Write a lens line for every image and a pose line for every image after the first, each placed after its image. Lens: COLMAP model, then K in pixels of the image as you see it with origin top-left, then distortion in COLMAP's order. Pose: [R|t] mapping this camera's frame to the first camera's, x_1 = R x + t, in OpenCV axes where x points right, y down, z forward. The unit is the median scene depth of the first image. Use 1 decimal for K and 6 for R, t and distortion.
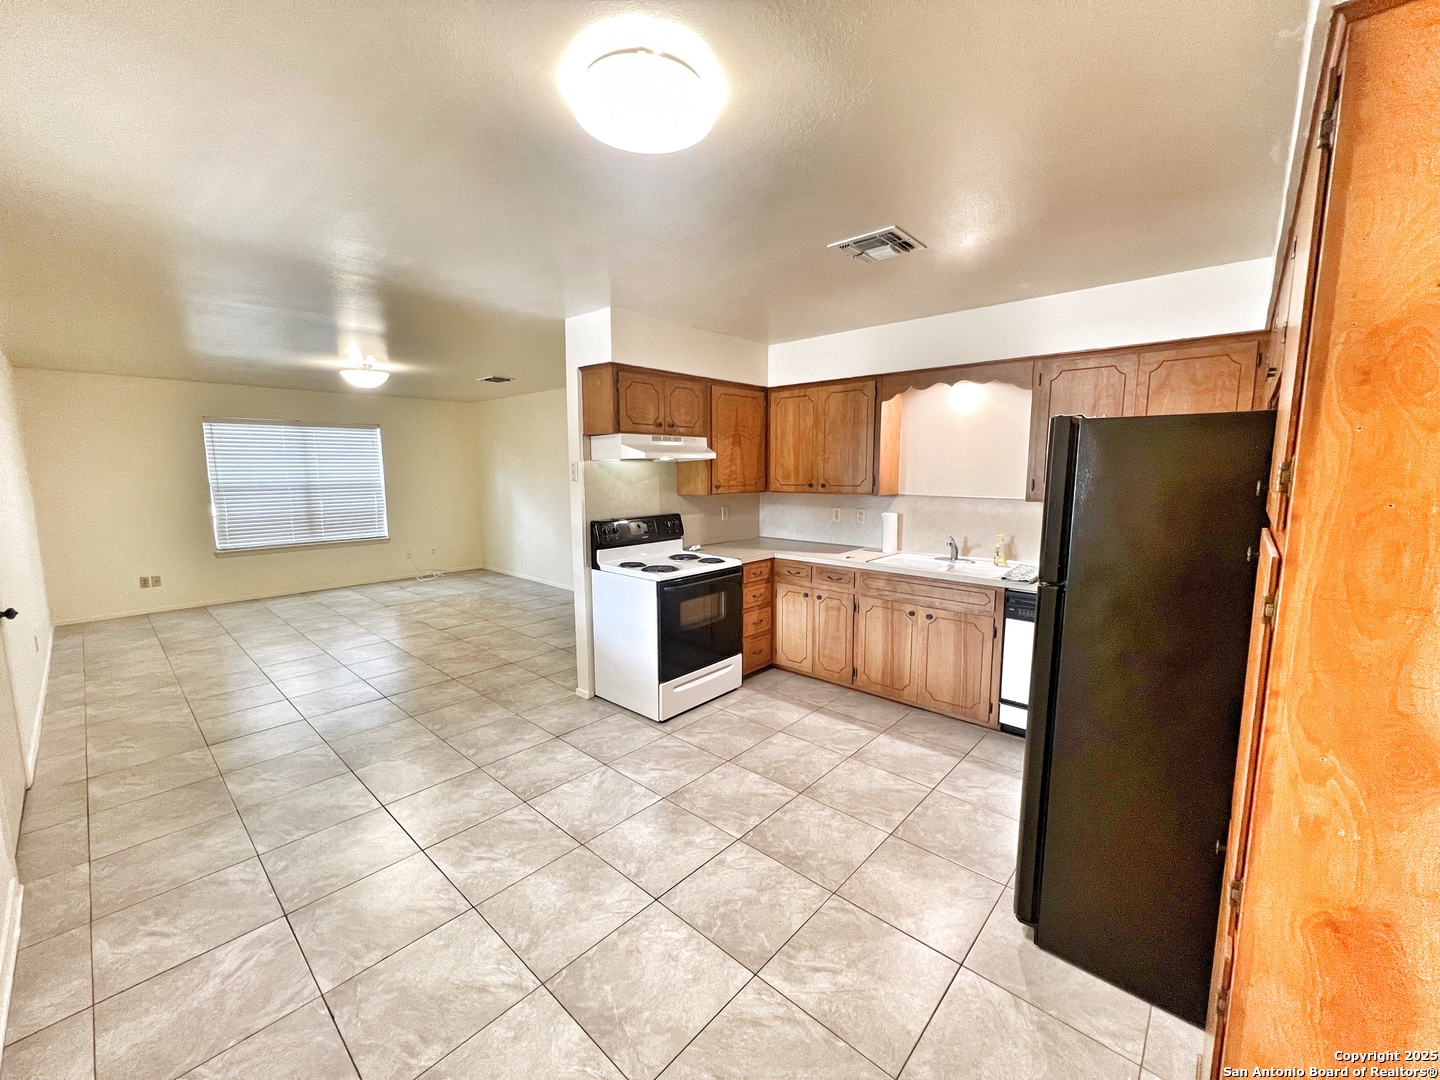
lens RADIAL K [[575.6, 0, 719.0], [0, 575.6, 540.4], [0, 0, 1]] dist [-0.000318, 0.000148]
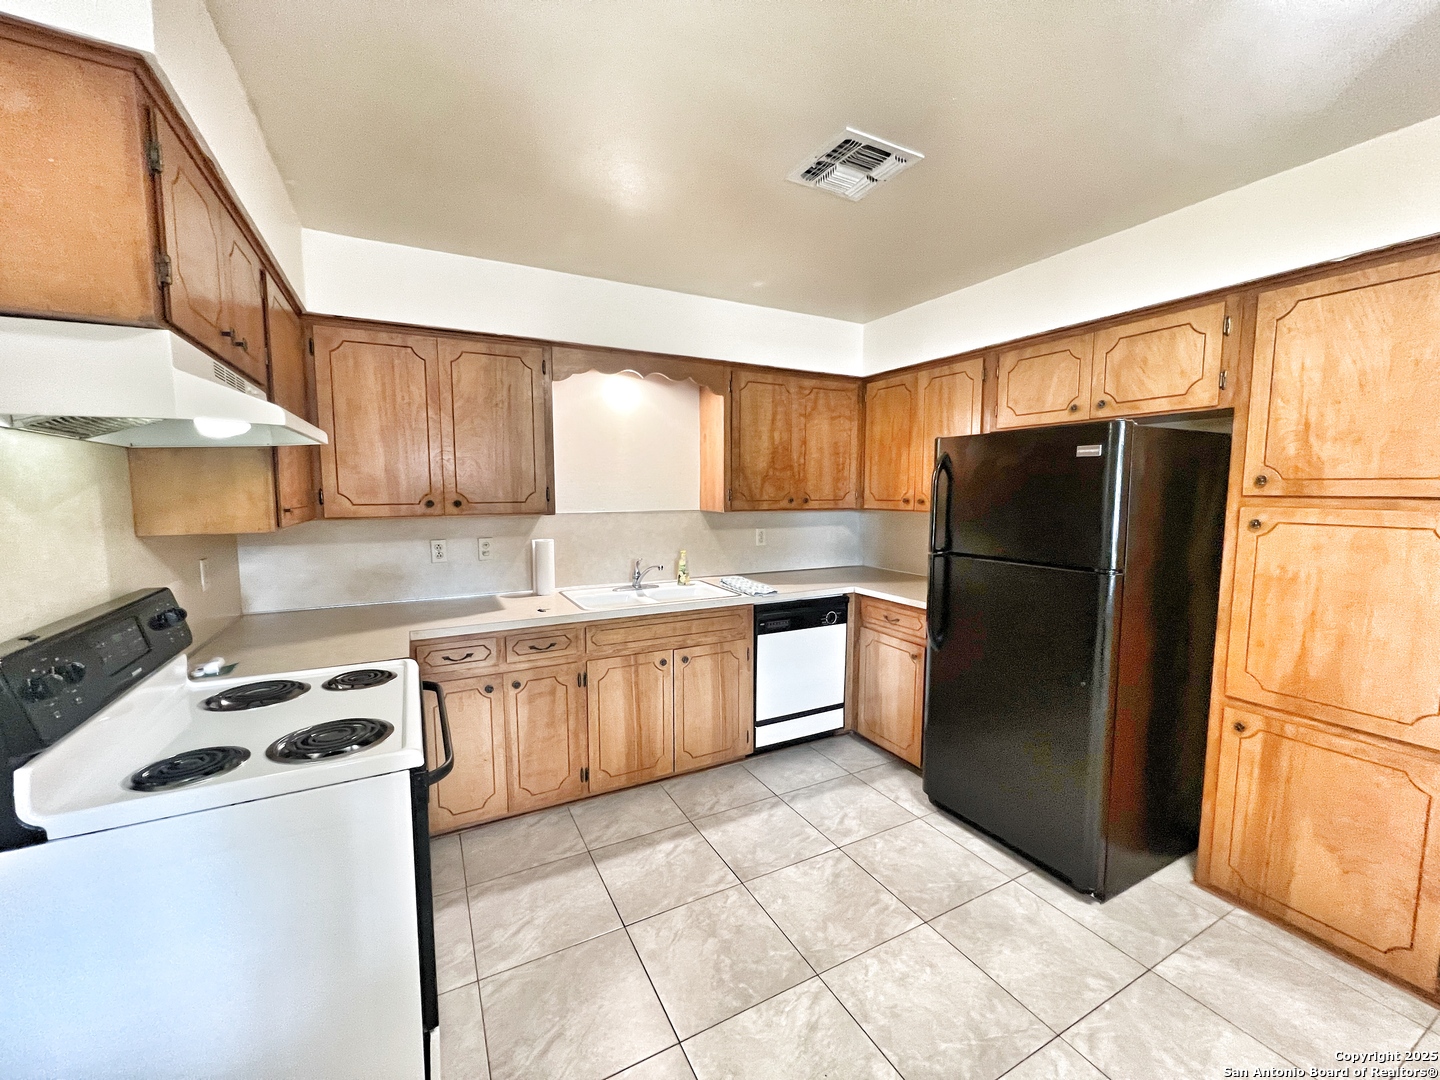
lens RADIAL K [[575.6, 0, 719.0], [0, 575.6, 540.4], [0, 0, 1]] dist [-0.000318, 0.000148]
pose [[0.343374, -0.082333, 0.935583, -0.358490], [0.120386, 0.991791, 0.043095, -0.061386], [-0.931451, 0.097833, 0.350467, 0.661590]]
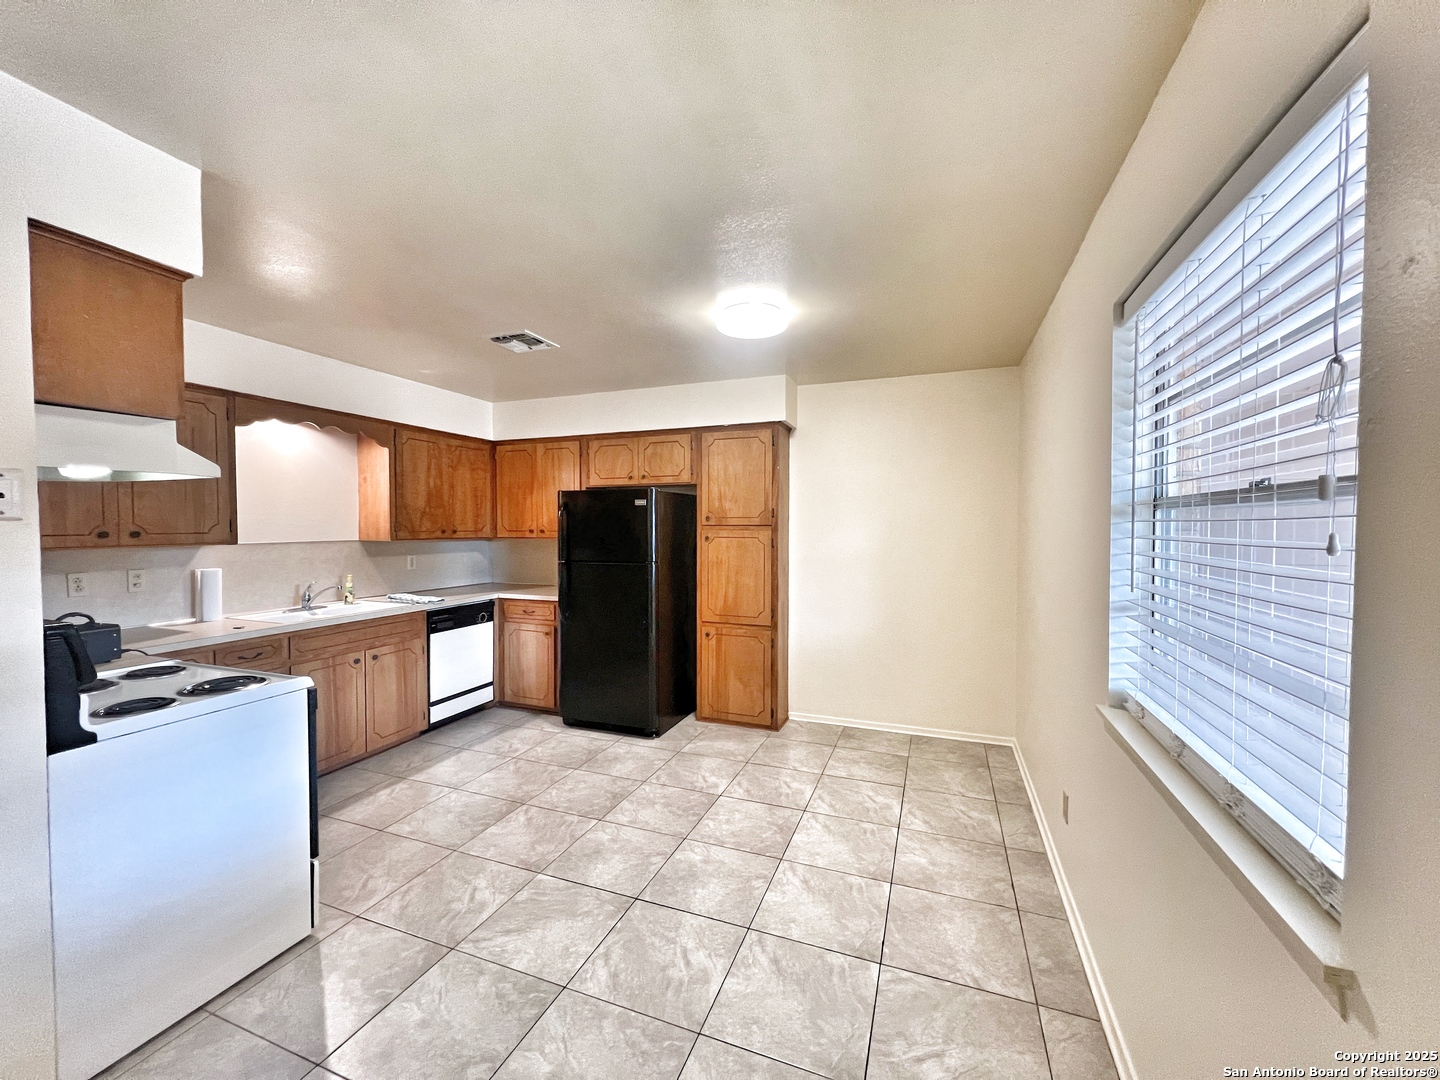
lens RADIAL K [[575.6, 0, 719.0], [0, 575.6, 540.4], [0, 0, 1]] dist [-0.000318, 0.000148]
pose [[-0.361678, -0.021128, 0.932064, -0.790011], [0.121784, 0.990106, 0.069701, -0.066901], [-0.924315, 0.138720, -0.355527, 0.777525]]
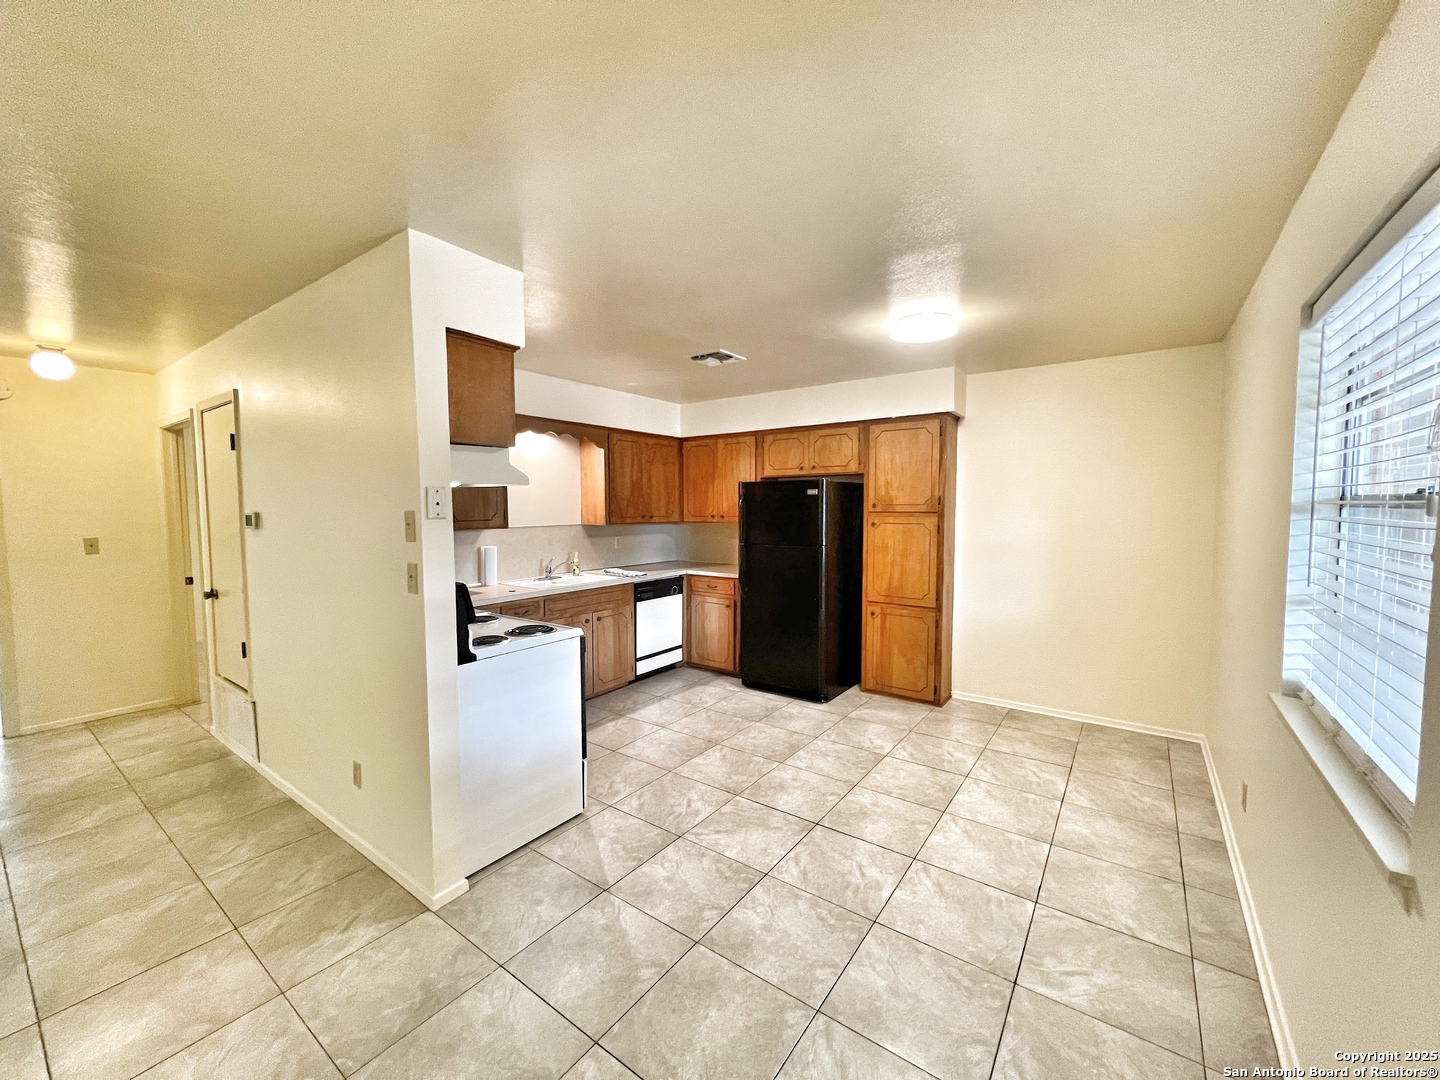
lens RADIAL K [[575.6, 0, 719.0], [0, 575.6, 540.4], [0, 0, 1]] dist [-0.000318, 0.000148]
pose [[-0.105133, -0.057491, 0.992795, -0.908206], [0.132452, 0.988623, 0.071275, -0.092252], [-0.985598, 0.138991, -0.096322, 0.843379]]
